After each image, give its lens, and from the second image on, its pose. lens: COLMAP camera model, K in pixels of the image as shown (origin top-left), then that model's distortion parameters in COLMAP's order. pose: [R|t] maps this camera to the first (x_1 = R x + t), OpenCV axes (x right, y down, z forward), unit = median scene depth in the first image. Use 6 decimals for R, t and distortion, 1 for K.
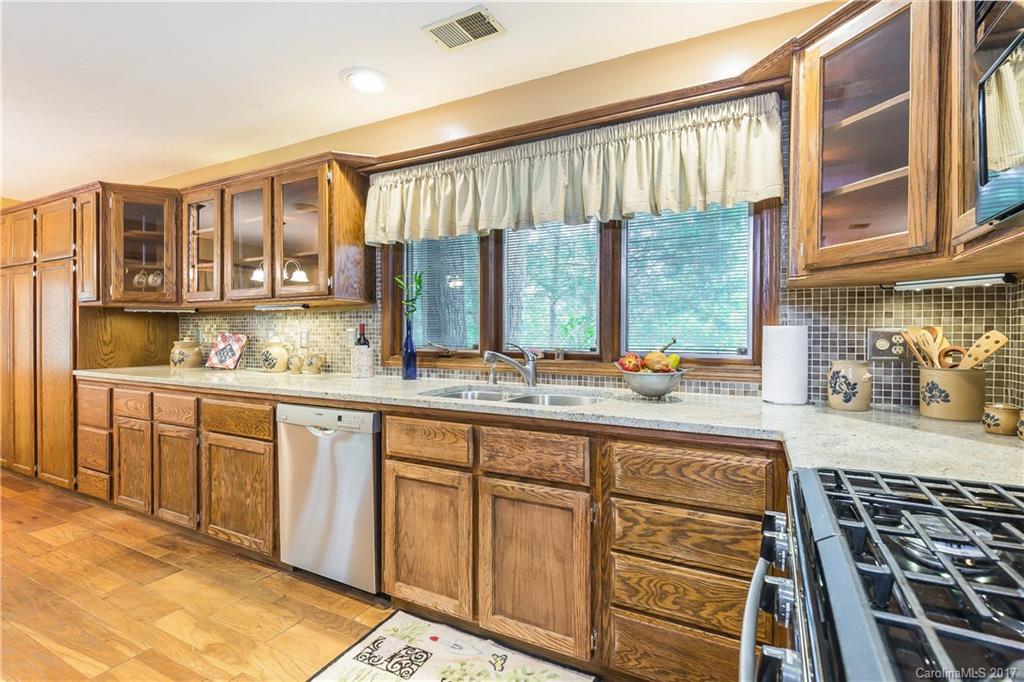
lens RADIAL K [[473.1, 0, 513.3], [0, 473.1, 335.7], [0, 0, 1]] dist [0.012892, -0.001350]
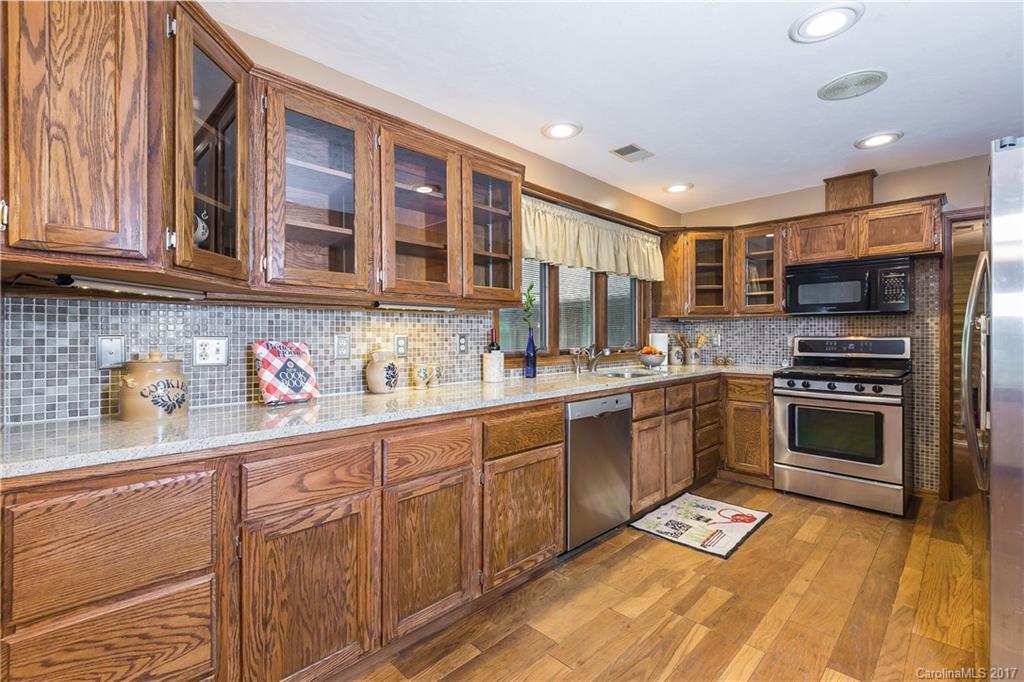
lens RADIAL K [[473.1, 0, 509.0], [0, 473.1, 337.1], [0, 0, 1]] dist [0.012892, -0.001350]
pose [[0.289704, -0.002899, 0.957112, -1.467319], [0.012508, 0.999921, -0.000757, -0.007860], [-0.957035, 0.012191, 0.289718, 0.770080]]
